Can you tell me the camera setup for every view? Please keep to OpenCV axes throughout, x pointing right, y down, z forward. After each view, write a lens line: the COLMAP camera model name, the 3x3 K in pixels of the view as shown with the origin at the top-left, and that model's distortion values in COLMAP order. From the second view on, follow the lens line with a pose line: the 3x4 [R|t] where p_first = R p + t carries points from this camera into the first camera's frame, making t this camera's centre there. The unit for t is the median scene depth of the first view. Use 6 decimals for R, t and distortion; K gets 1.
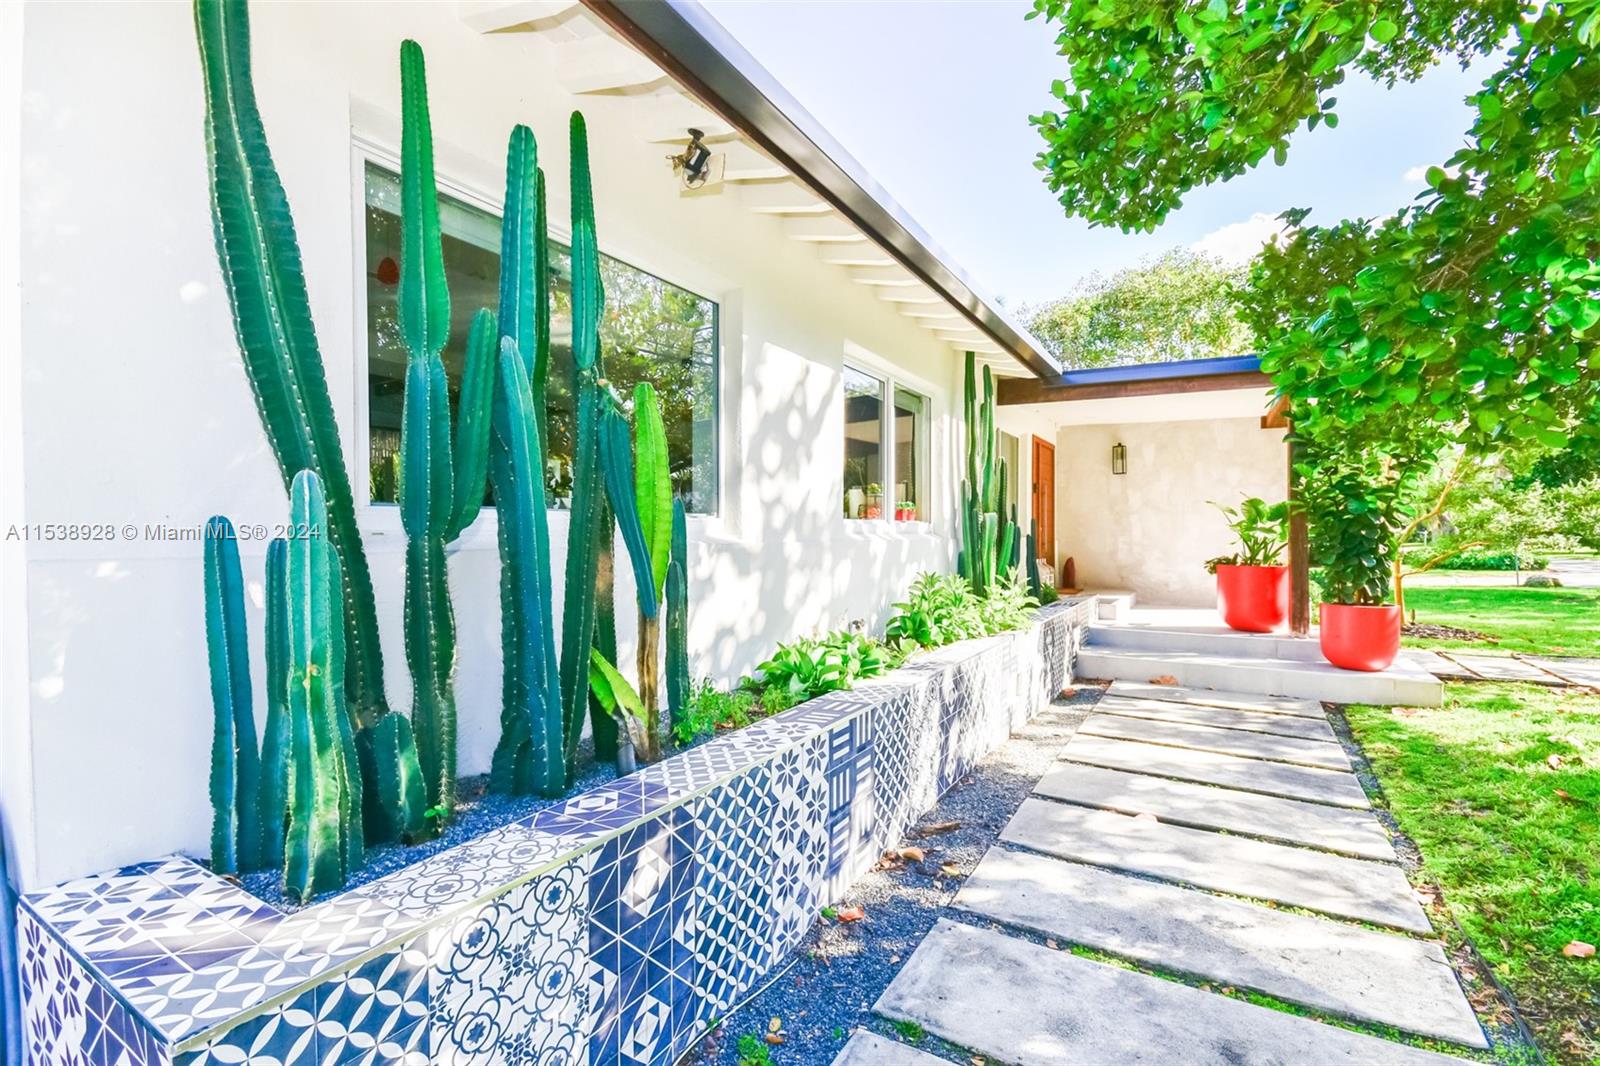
lens RADIAL K [[709.9, 0, 800.6], [0, 709.9, 536.9], [0, 0, 1]] dist [0.021580, -0.011365]
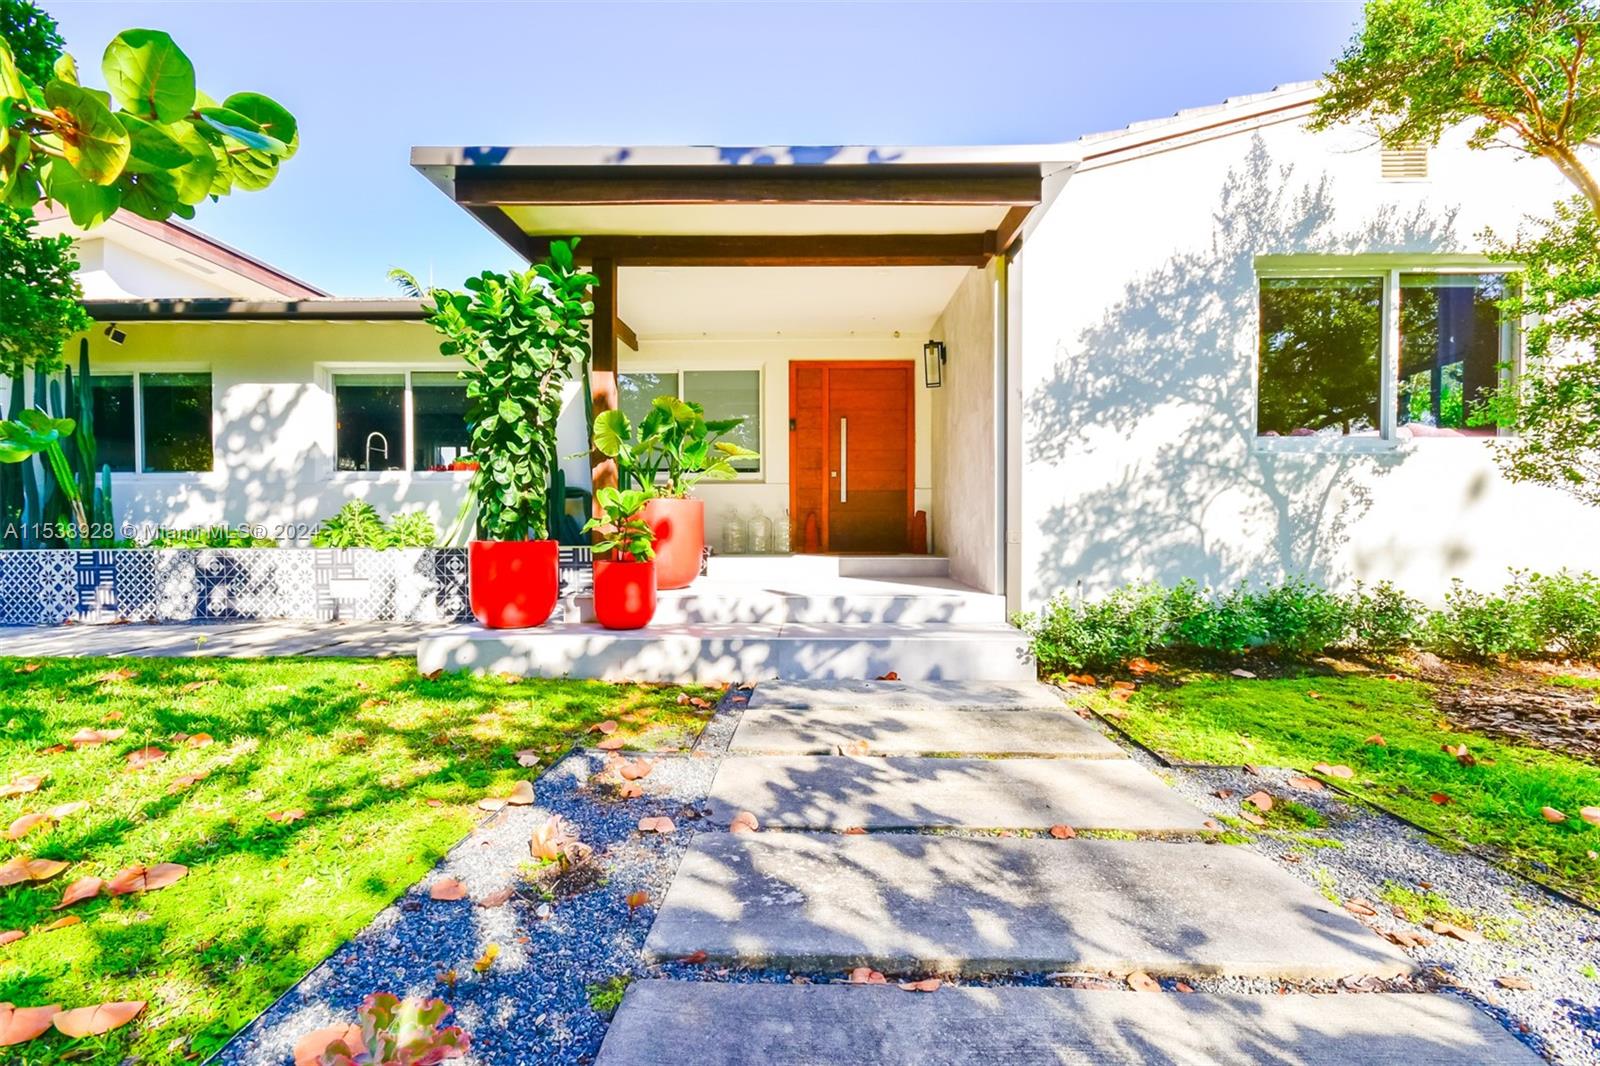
lens RADIAL K [[709.9, 0, 767.9], [0, 709.9, 550.1], [0, 0, 1]] dist [0.021580, -0.011365]
pose [[0.490068, 0.018262, -0.871493, 2.860341], [-0.014447, 0.999813, 0.012827, 0.162817], [0.871564, 0.006305, 0.490240, 1.556270]]
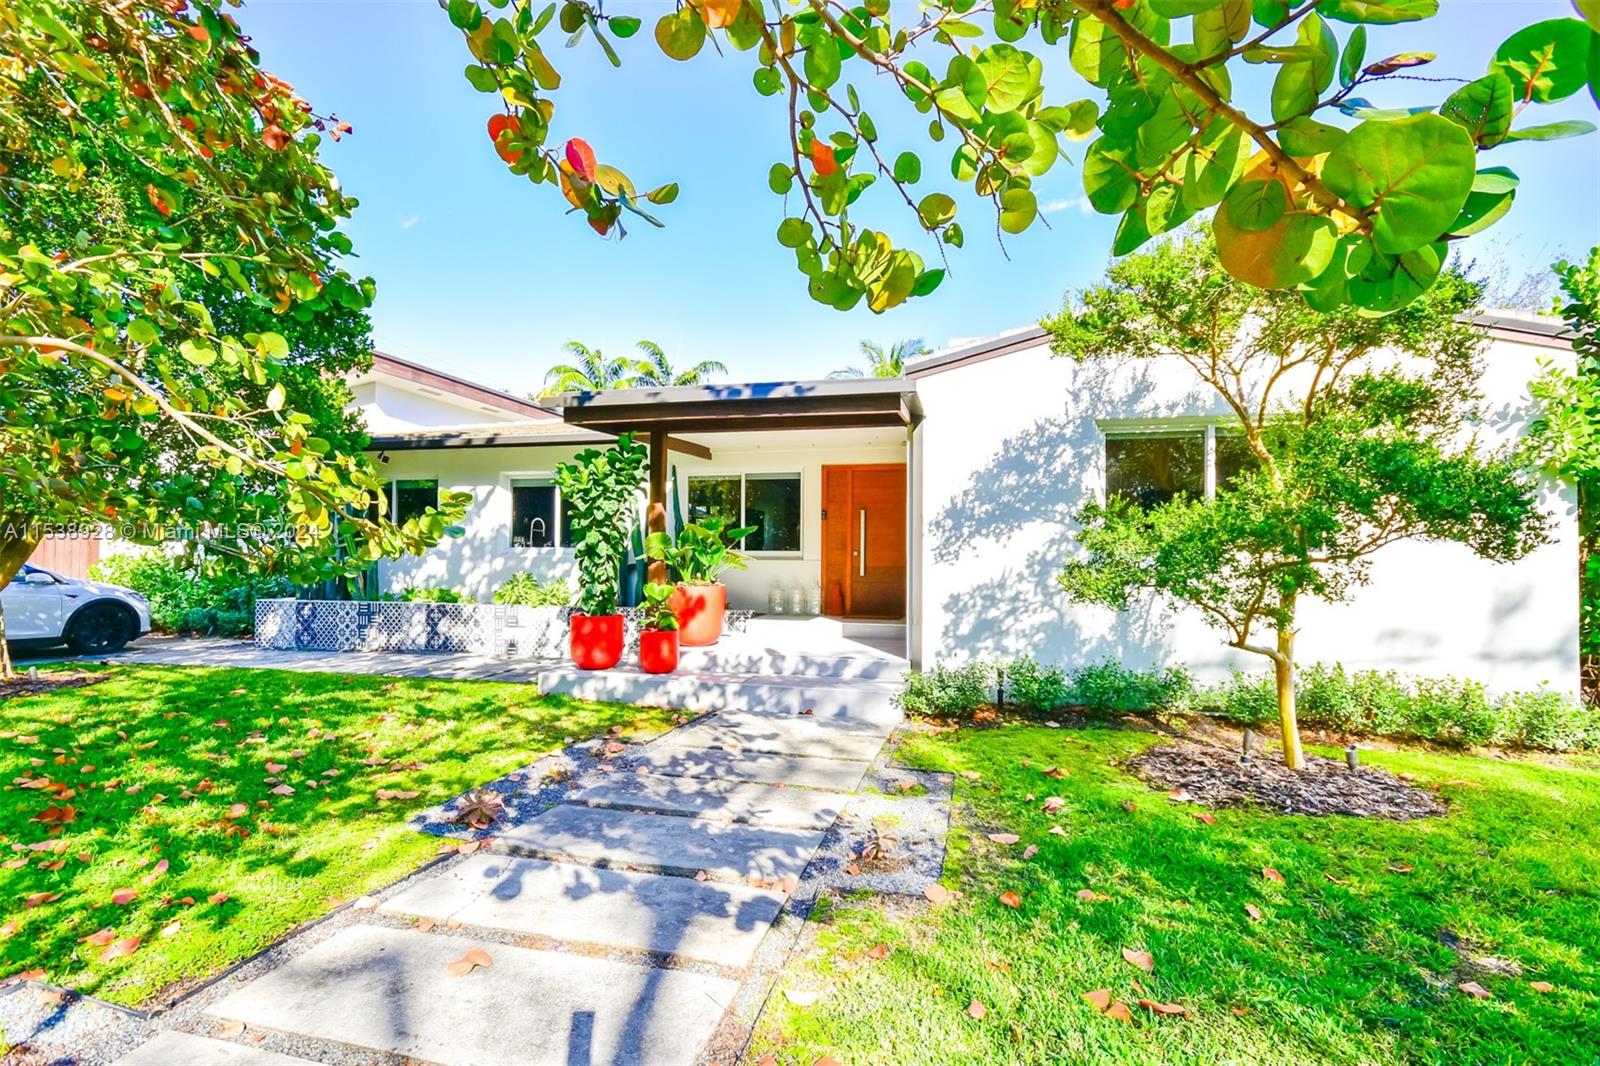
lens RADIAL K [[734.9, 0, 795.0], [0, 734.9, 545.0], [0, 0, 1]] dist [0.017588, -0.004876]
pose [[0.300863, -0.015124, -0.953547, 3.811857], [-0.021626, 0.999509, -0.022677, -0.003824], [0.953422, 0.027444, 0.300388, 1.691342]]
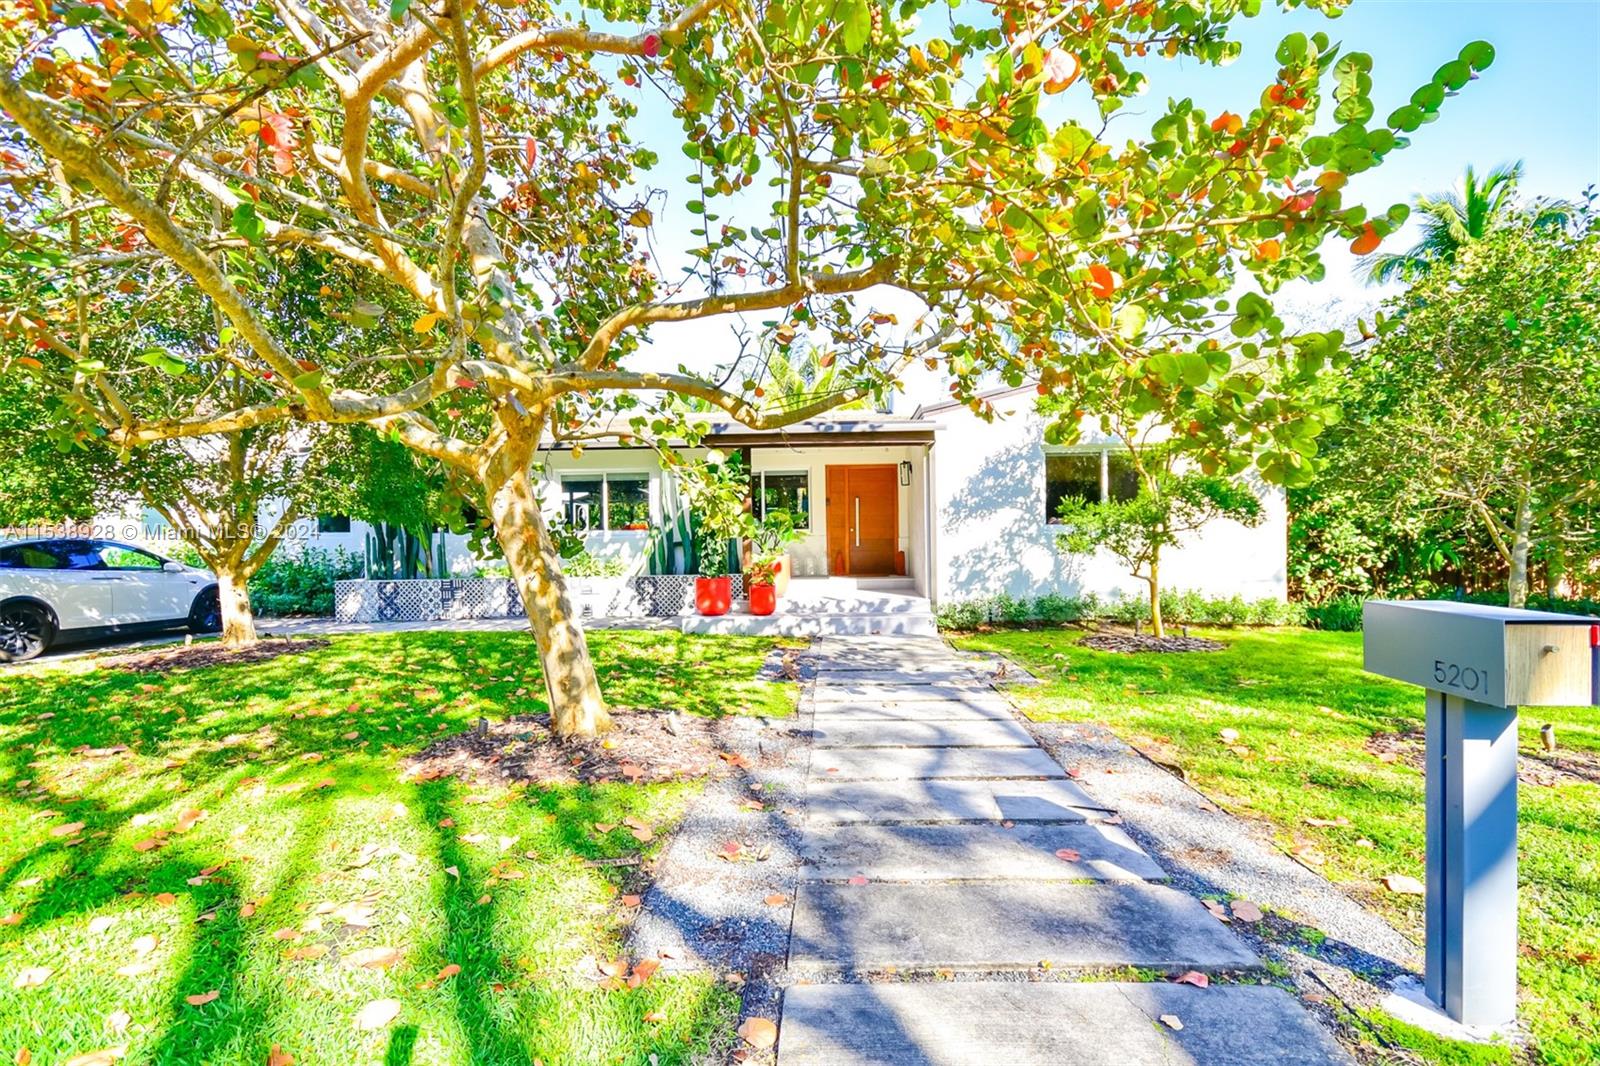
lens RADIAL K [[734.9, 0, 809.1], [0, 734.9, 542.8], [0, 0, 1]] dist [0.017588, -0.004876]
pose [[0.503683, 0.005184, -0.863873, 4.448604], [0.002566, 0.999969, 0.007497, -0.002844], [0.863885, -0.005993, 0.503654, 0.532504]]
